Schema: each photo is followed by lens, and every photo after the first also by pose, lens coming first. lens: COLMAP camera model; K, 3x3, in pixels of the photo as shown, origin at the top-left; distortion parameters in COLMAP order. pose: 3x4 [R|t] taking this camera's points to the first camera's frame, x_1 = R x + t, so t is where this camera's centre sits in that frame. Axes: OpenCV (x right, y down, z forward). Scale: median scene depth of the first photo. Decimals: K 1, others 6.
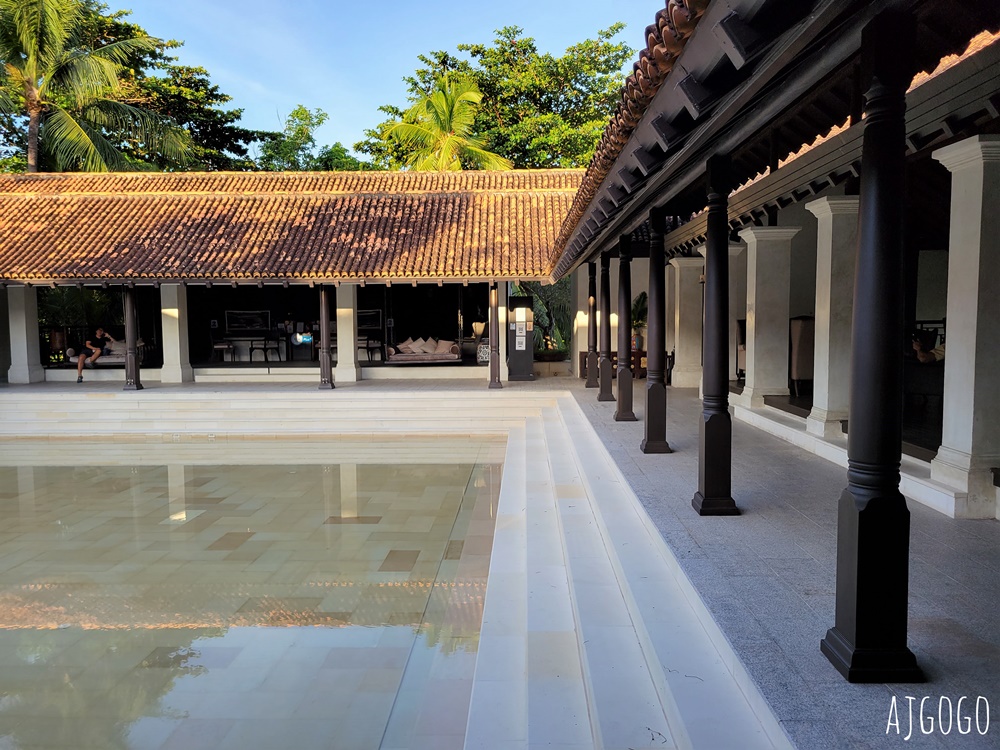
lens RADIAL K [[752.1, 0, 500.0], [0, 752.1, 375.0], [0, 0, 1]] dist [0.043753, -0.013917]
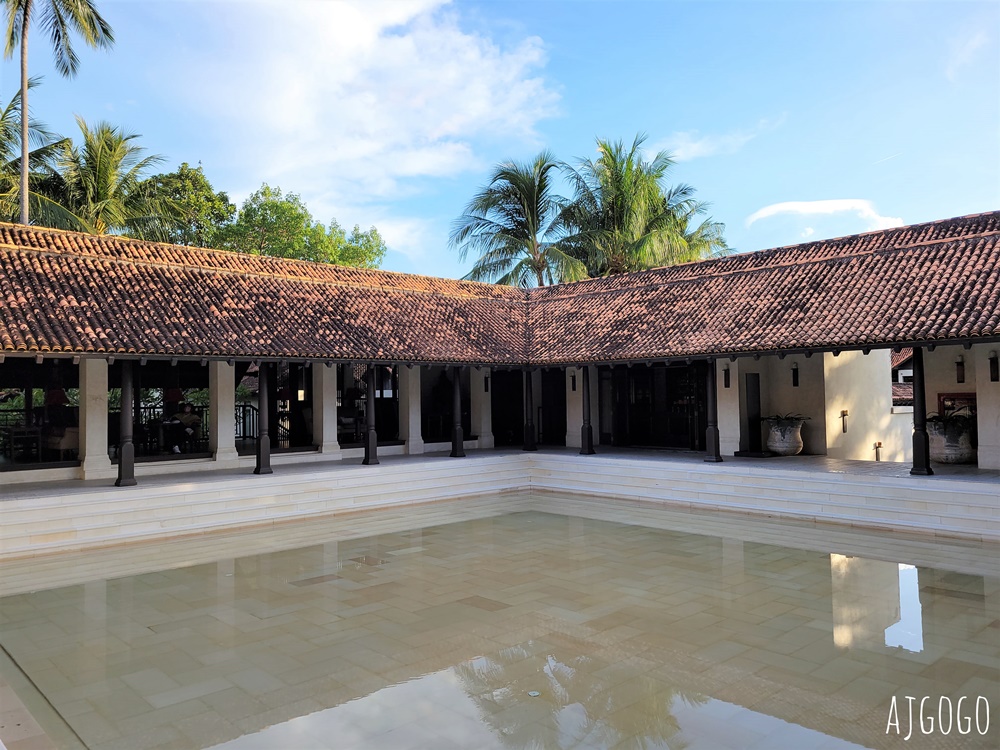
lens RADIAL K [[752.1, 0, 500.0], [0, 752.1, 375.0], [0, 0, 1]] dist [0.043753, -0.013917]
pose [[0.709387, 0.022541, 0.704458, -0.637154], [0.066424, 0.992902, -0.098660, 0.006603], [-0.701682, 0.116781, 0.702855, 0.061787]]
